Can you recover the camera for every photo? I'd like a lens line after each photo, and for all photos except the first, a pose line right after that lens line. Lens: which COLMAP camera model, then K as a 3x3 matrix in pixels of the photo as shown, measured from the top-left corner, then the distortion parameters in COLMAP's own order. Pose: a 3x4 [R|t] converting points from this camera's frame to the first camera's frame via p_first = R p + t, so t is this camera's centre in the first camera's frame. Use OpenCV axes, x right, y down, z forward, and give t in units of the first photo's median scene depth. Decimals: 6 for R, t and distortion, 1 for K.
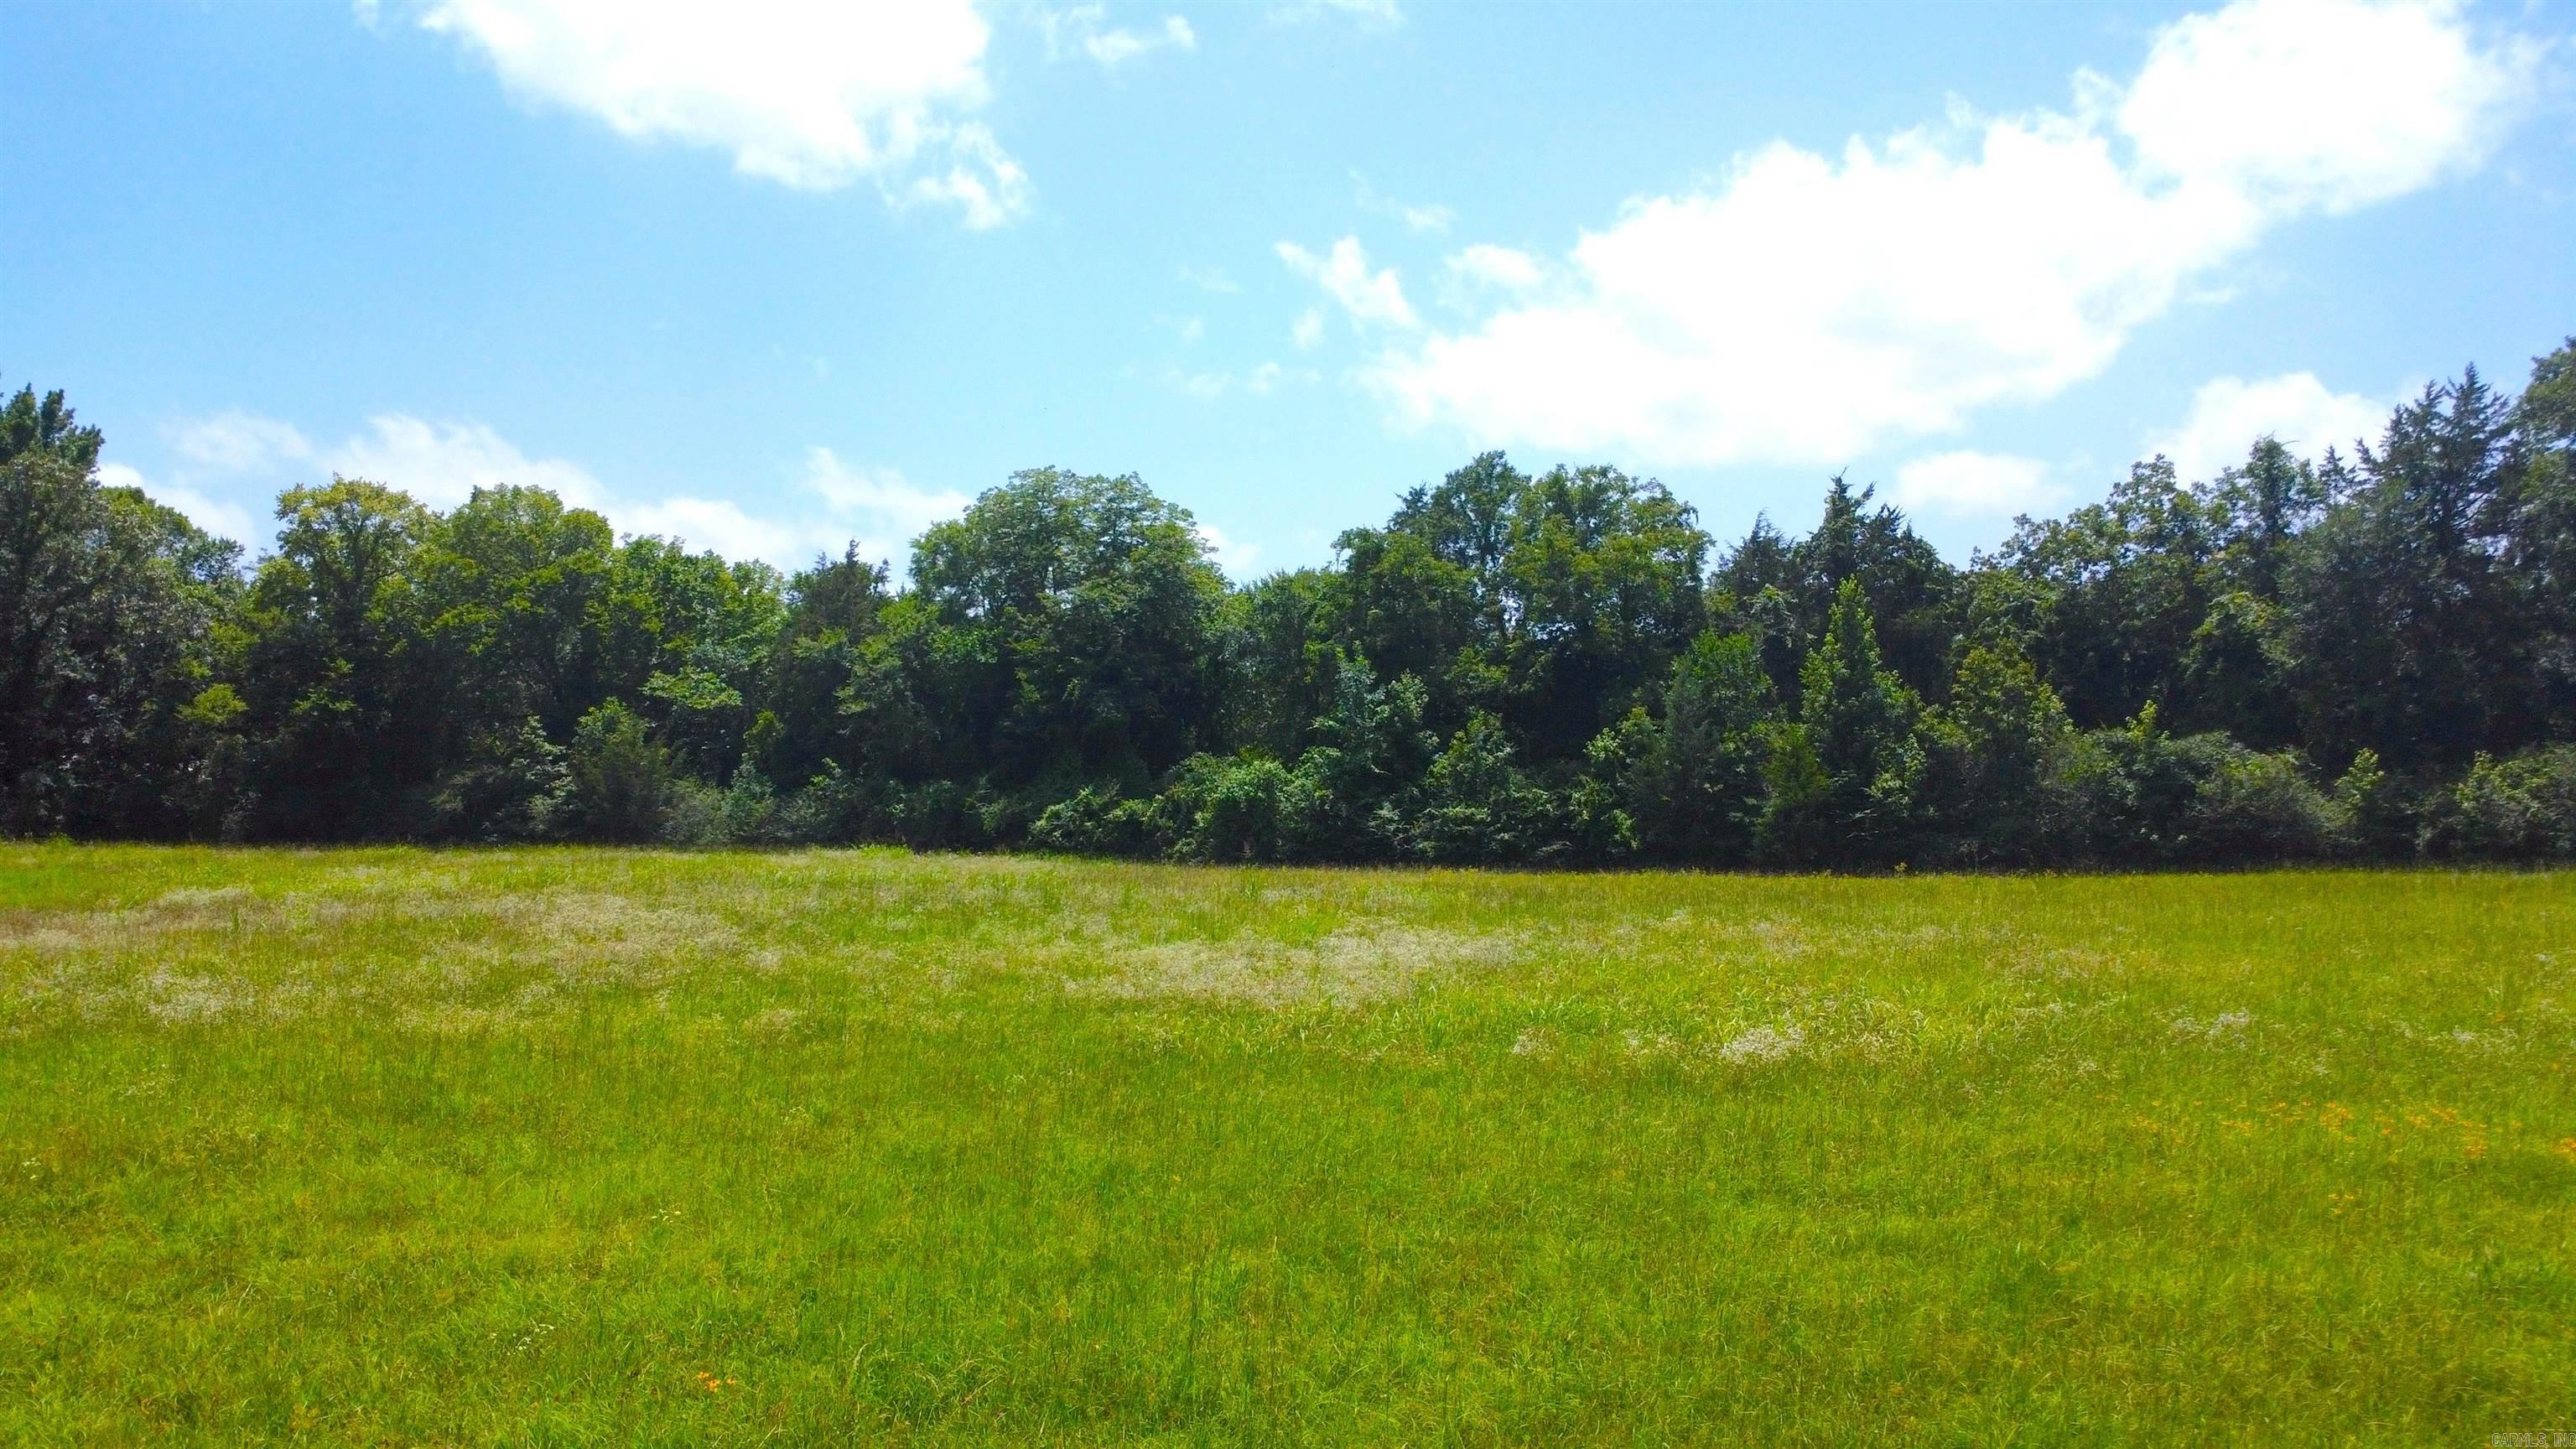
lens RADIAL K [[1870.5, 0, 1281.5], [0, 1870.5, 698.8], [0, 0, 1]] dist [-0.018473, -0.023537]
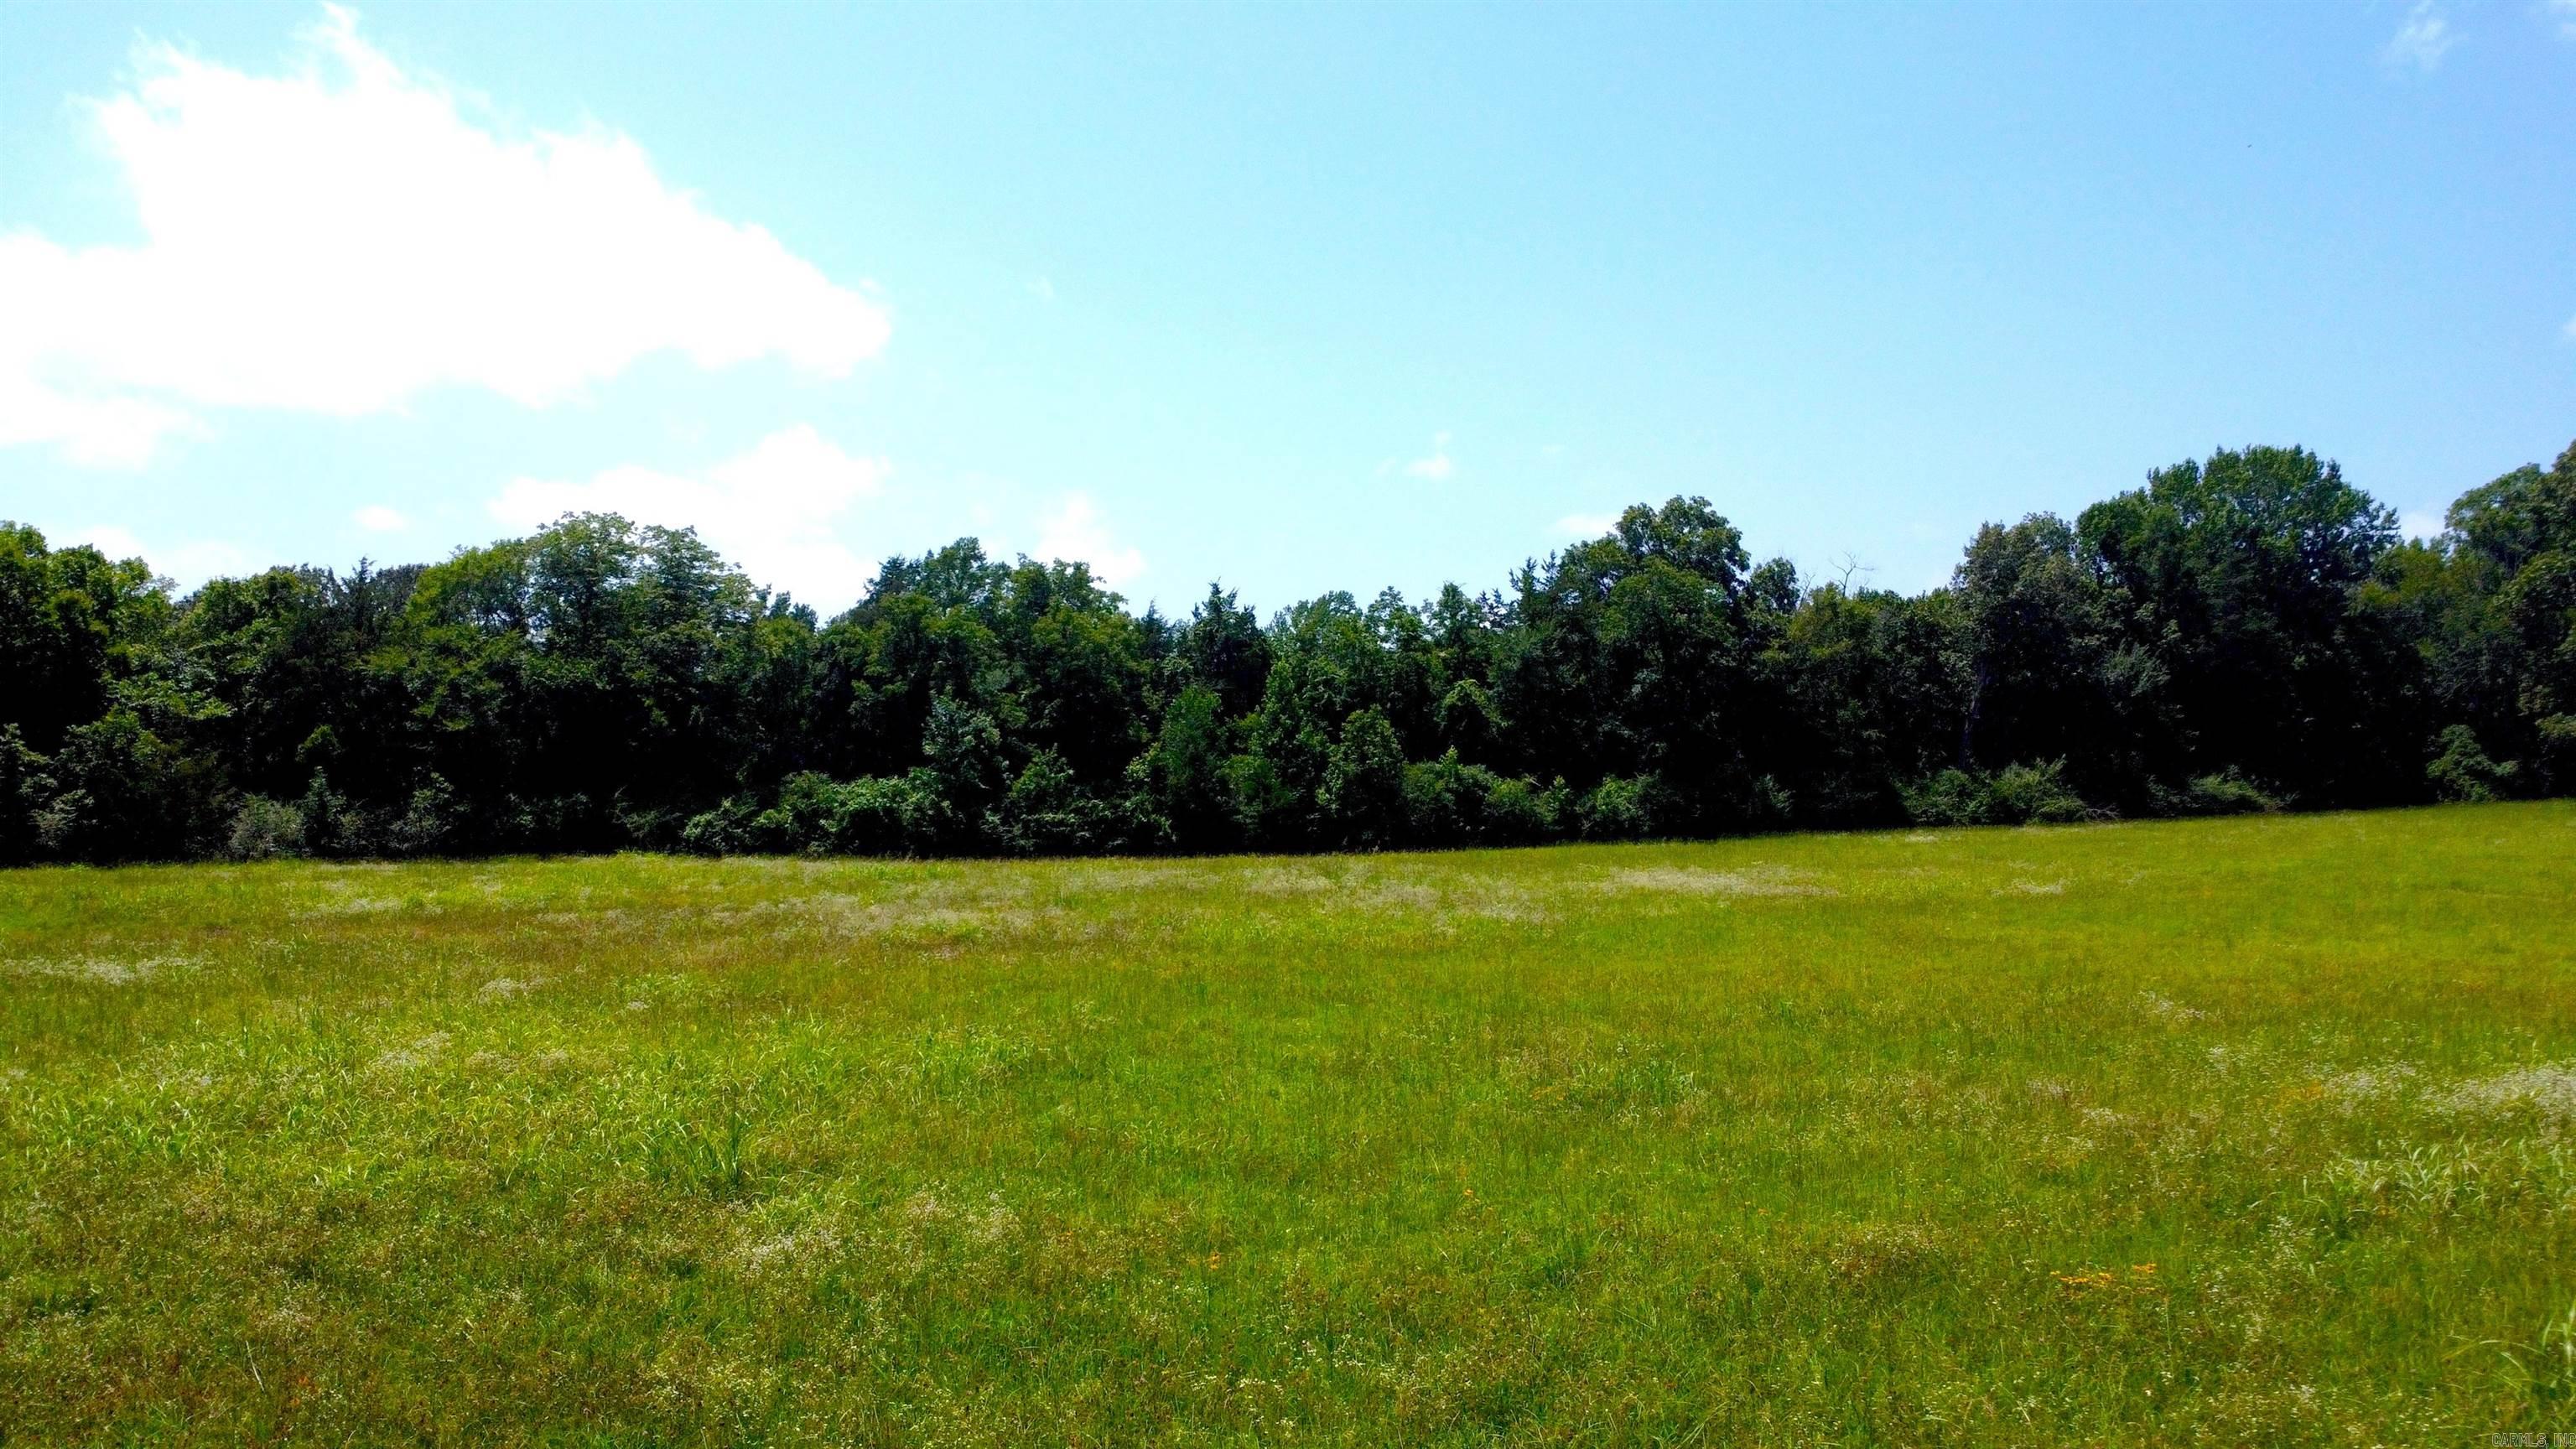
lens RADIAL K [[1870.5, 0, 1281.5], [0, 1870.5, 698.8], [0, 0, 1]] dist [-0.018473, -0.023537]
pose [[0.742827, 0.031058, 0.668763, -0.645431], [-0.030648, 0.999454, -0.012373, -0.012910], [-0.668782, -0.011305, 0.743373, -0.114258]]
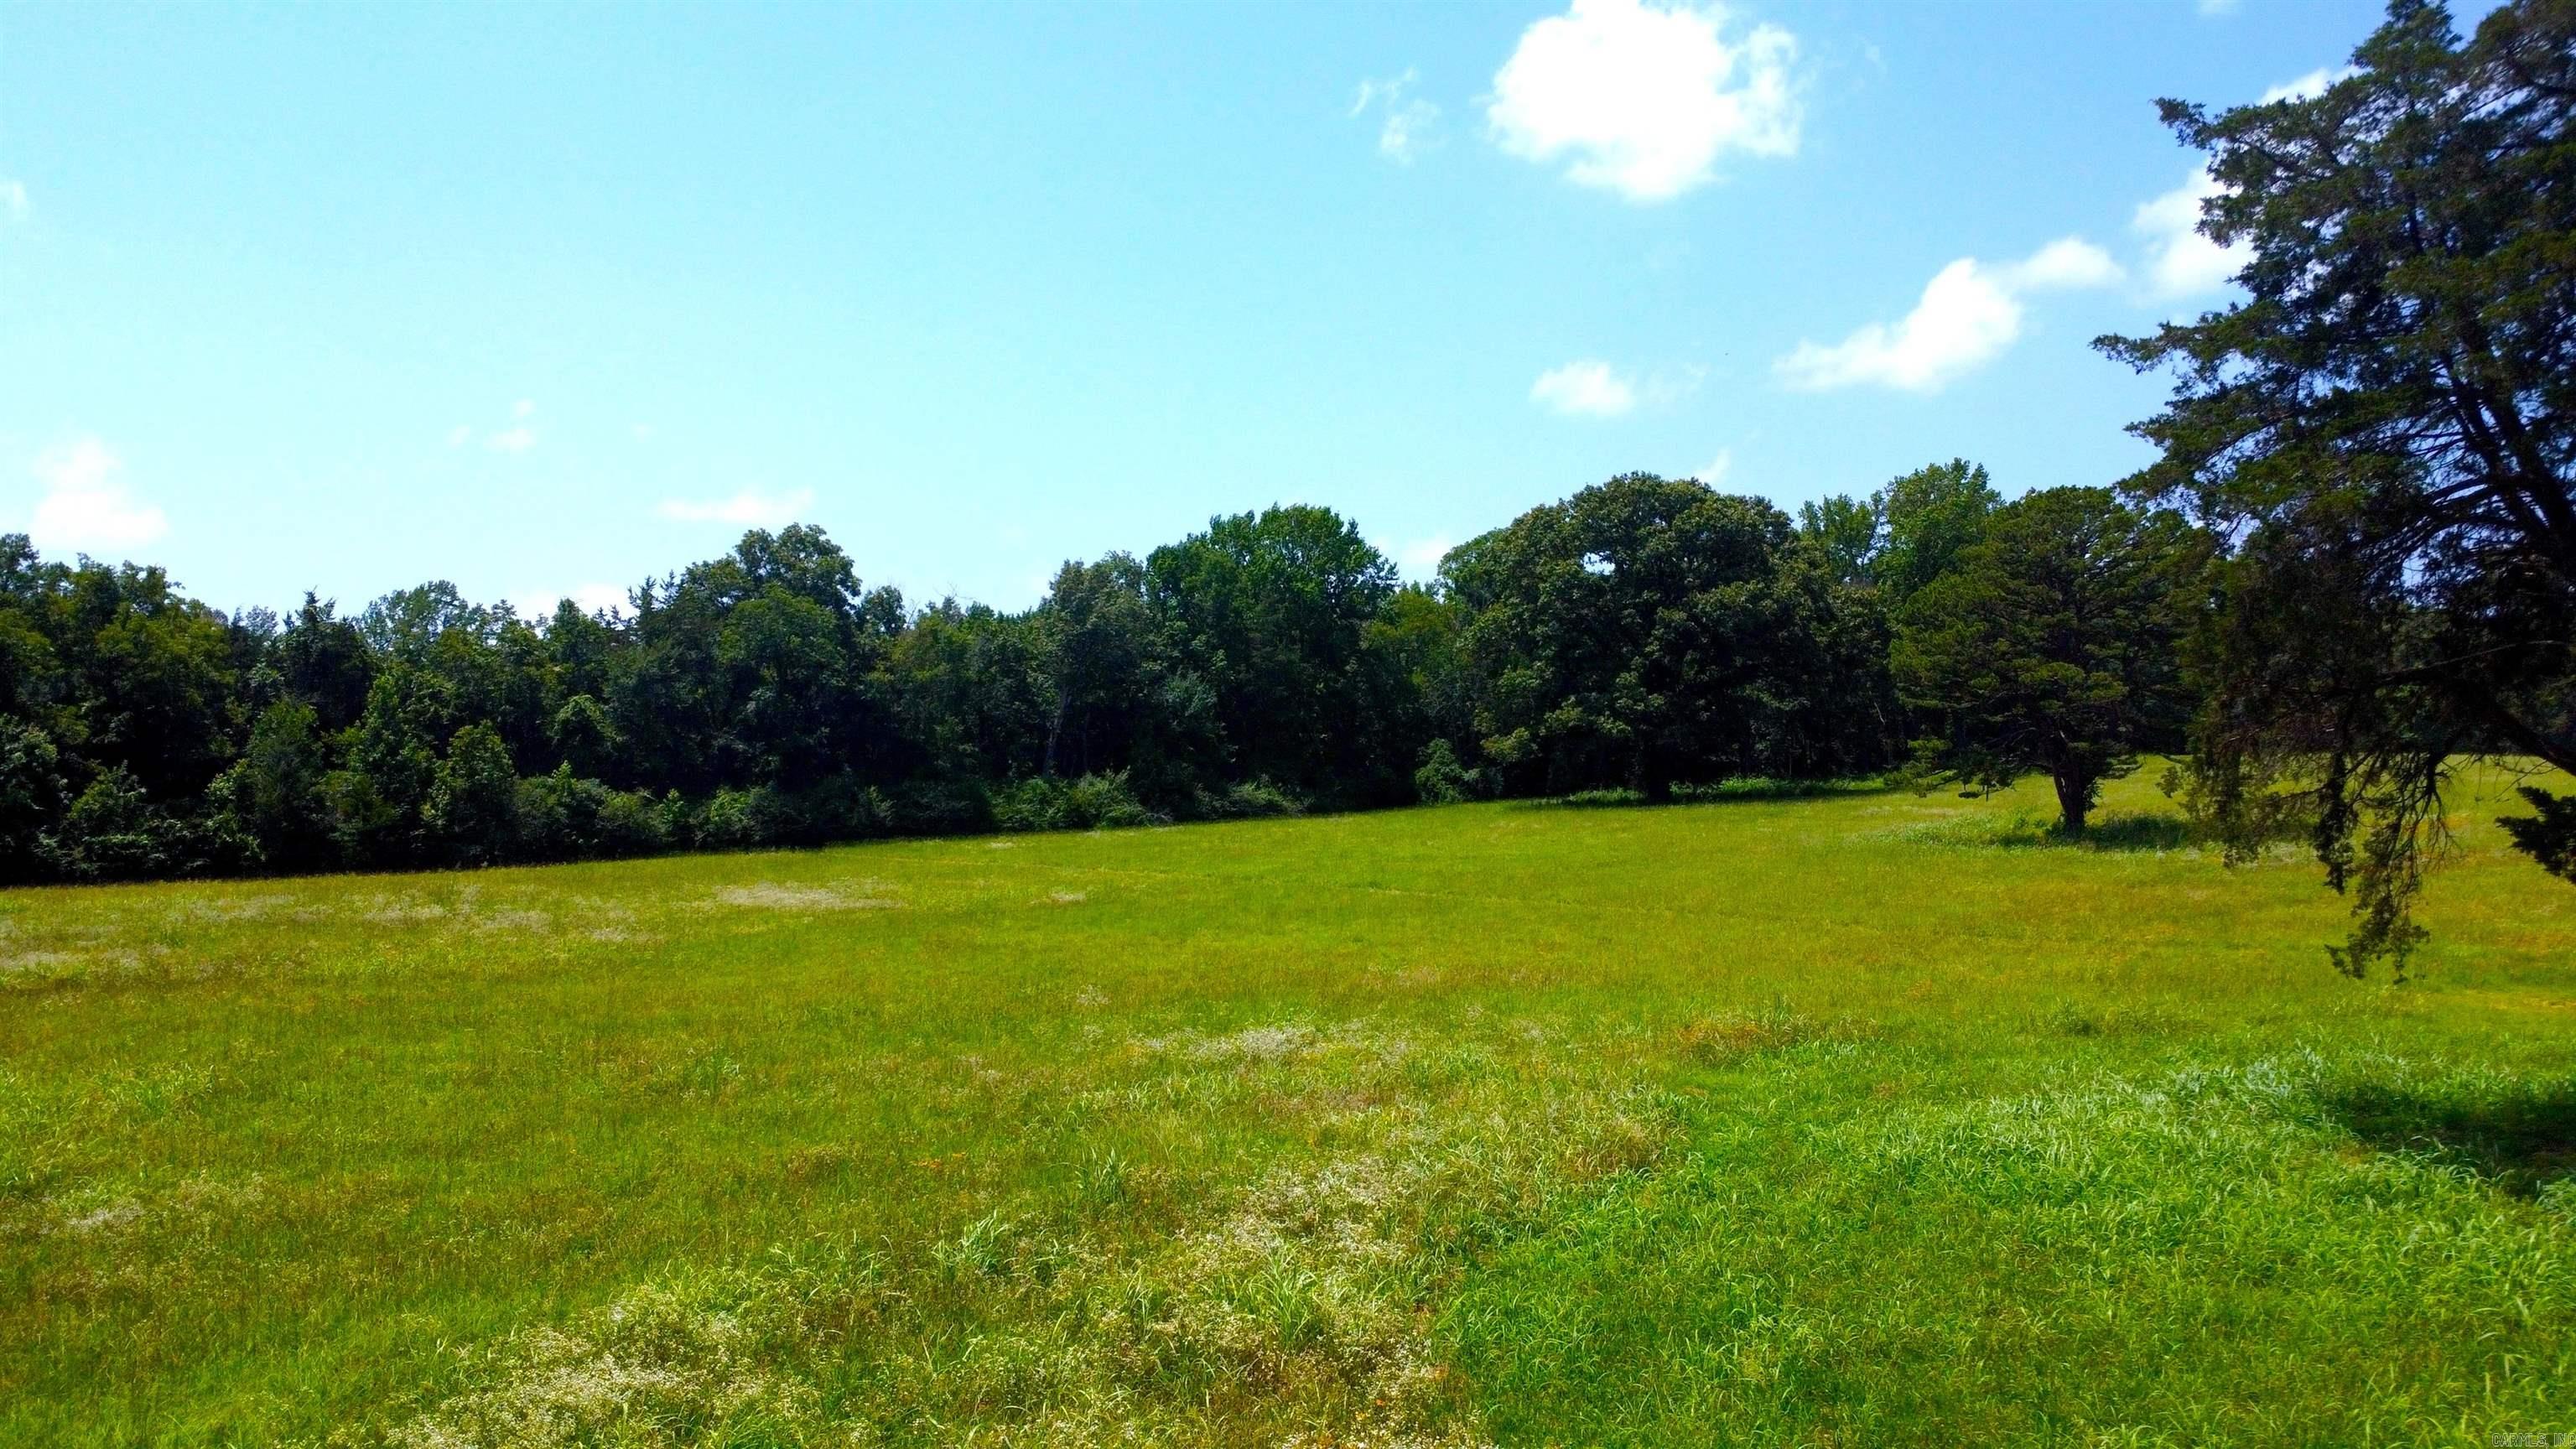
lens RADIAL K [[1870.5, 0, 1281.5], [0, 1870.5, 698.8], [0, 0, 1]] dist [-0.018473, -0.023537]
pose [[0.370660, 0.035722, 0.928081, -0.741662], [-0.039475, 0.998963, -0.022685, -0.036097], [-0.927929, -0.028228, 0.371686, -0.201849]]
